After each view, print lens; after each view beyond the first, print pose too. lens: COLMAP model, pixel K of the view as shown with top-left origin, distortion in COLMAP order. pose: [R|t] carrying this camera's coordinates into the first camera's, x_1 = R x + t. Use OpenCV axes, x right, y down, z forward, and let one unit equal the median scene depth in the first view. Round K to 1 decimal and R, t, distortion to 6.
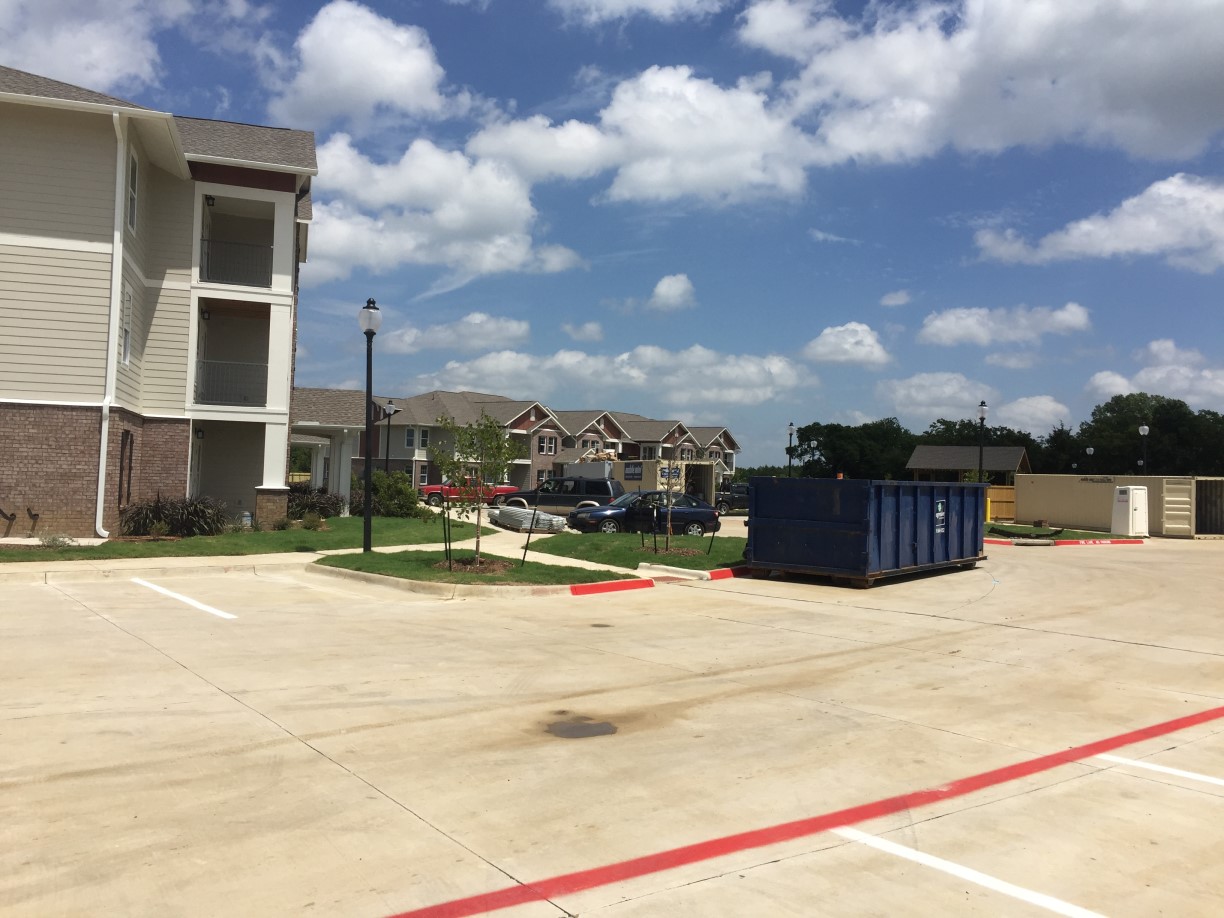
lens RADIAL K [[1081.4, 0, 615.3], [0, 1081.4, 428.1], [0, 0, 1]] dist [0.055434, -0.041670]
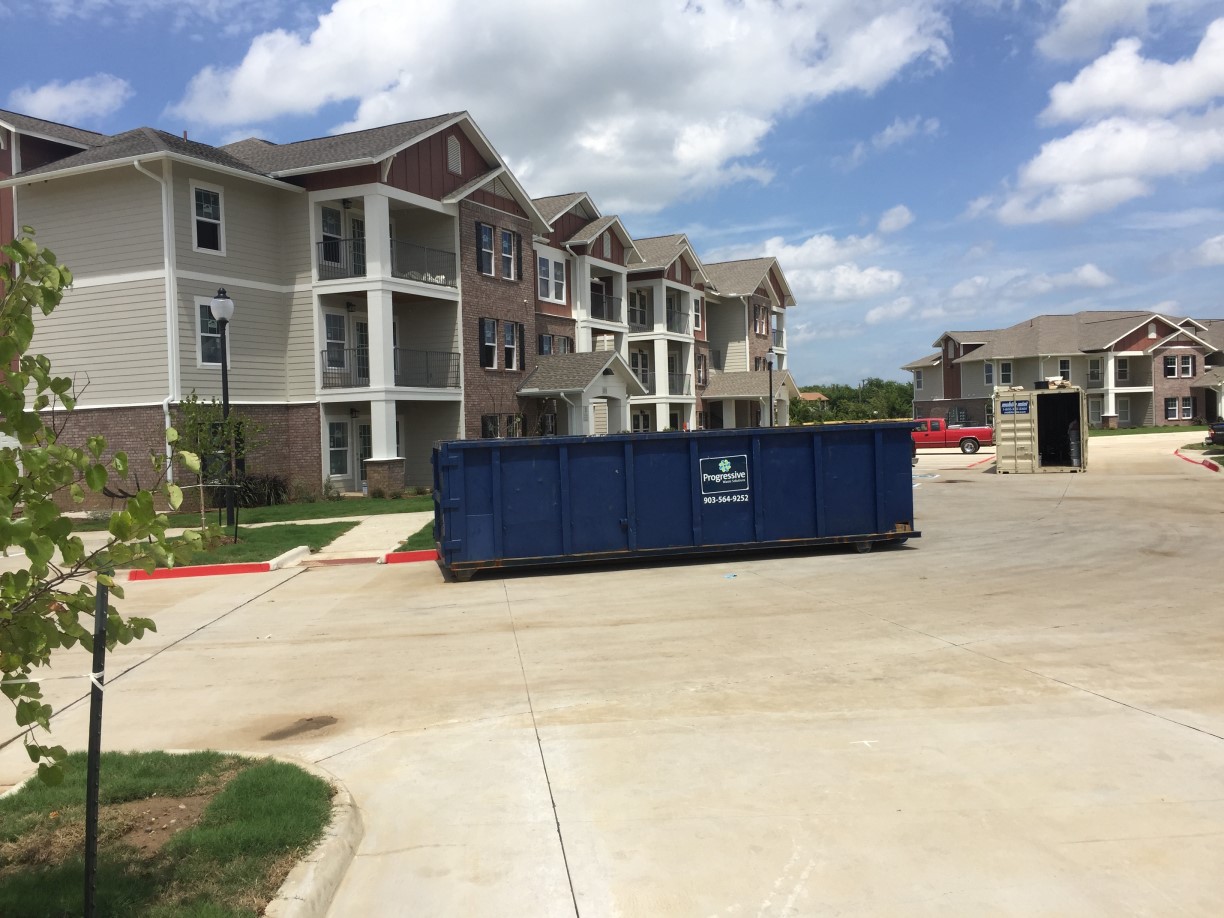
lens RADIAL K [[1081.4, 0, 615.2], [0, 1081.4, 453.9], [0, 0, 1]] dist [0.055434, -0.041670]
pose [[0.731176, -0.036644, -0.681204, 0.186270], [0.090650, 0.994920, 0.043780, 0.007075], [0.676139, -0.093762, 0.730784, 0.112199]]
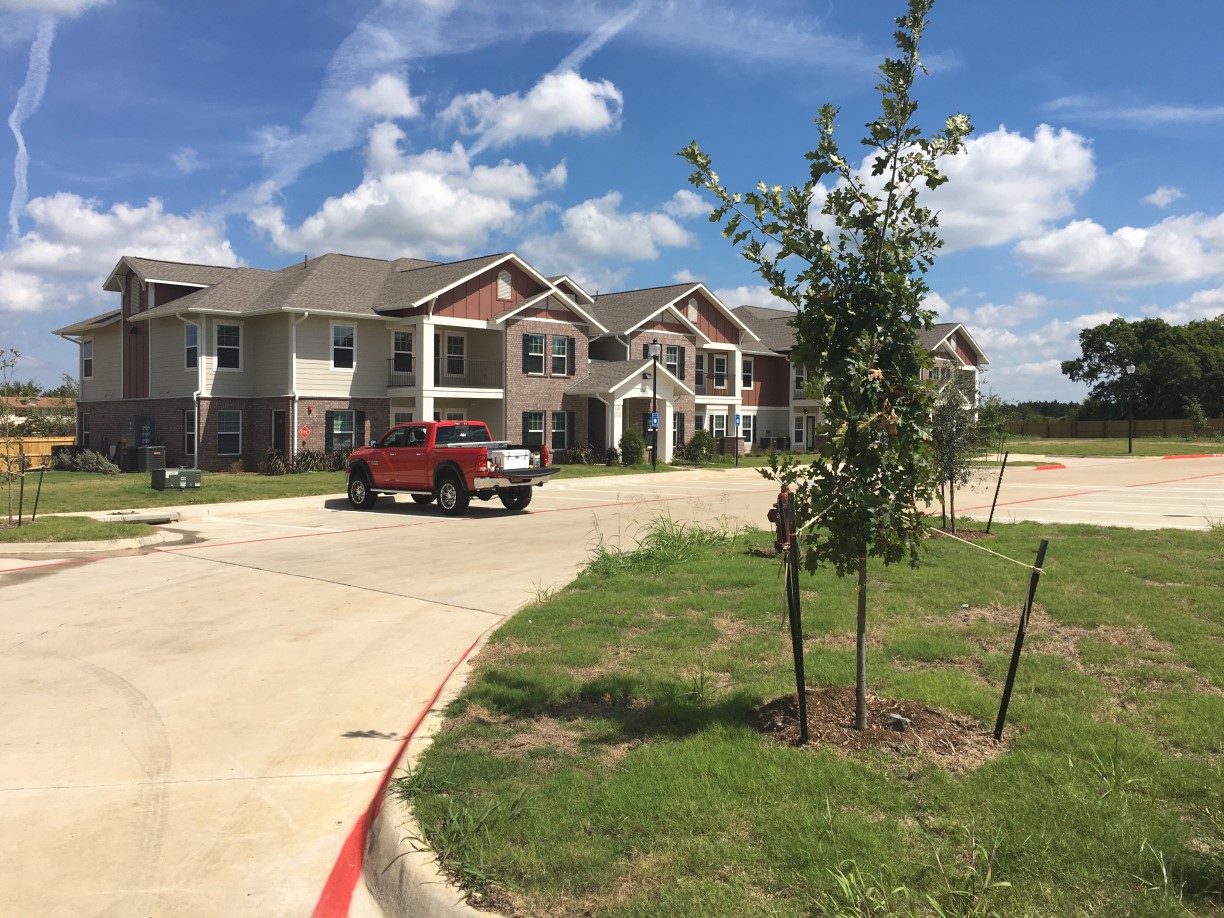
lens RADIAL K [[1018.0, 0, 618.2], [0, 1018.0, 444.2], [0, 0, 1]] dist [0.058434, -0.102405]
pose [[0.978879, -0.027347, -0.202601, 0.048222], [0.040550, 0.997295, 0.061305, 0.027990], [0.200376, -0.068225, 0.977341, 0.607290]]
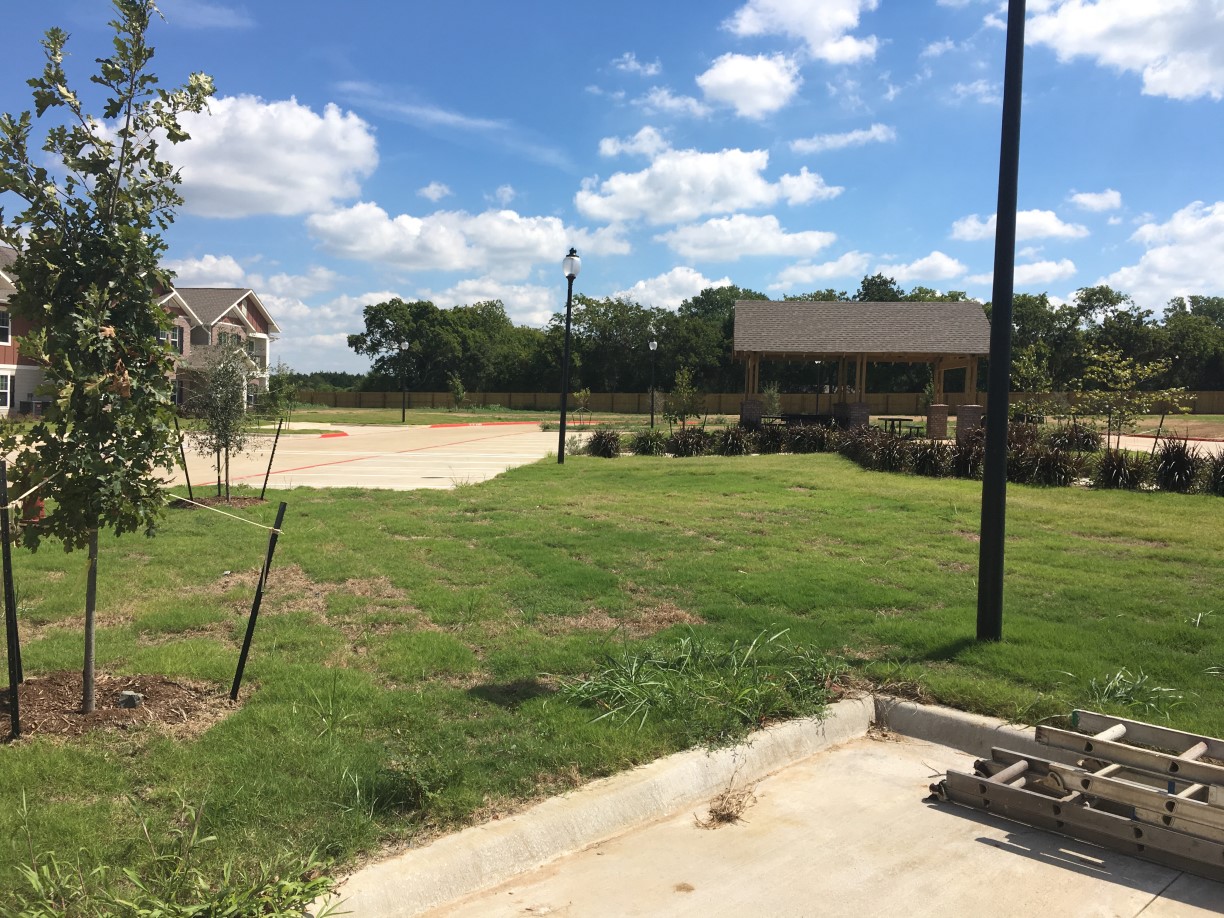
lens RADIAL K [[1018.0, 0, 606.8], [0, 1018.0, 449.5], [0, 0, 1]] dist [0.058434, -0.102405]
pose [[0.900173, -0.030032, 0.434495, 0.050158], [-0.017732, 0.994266, 0.105458, 0.028090], [-0.435171, -0.102634, 0.894479, 0.606724]]
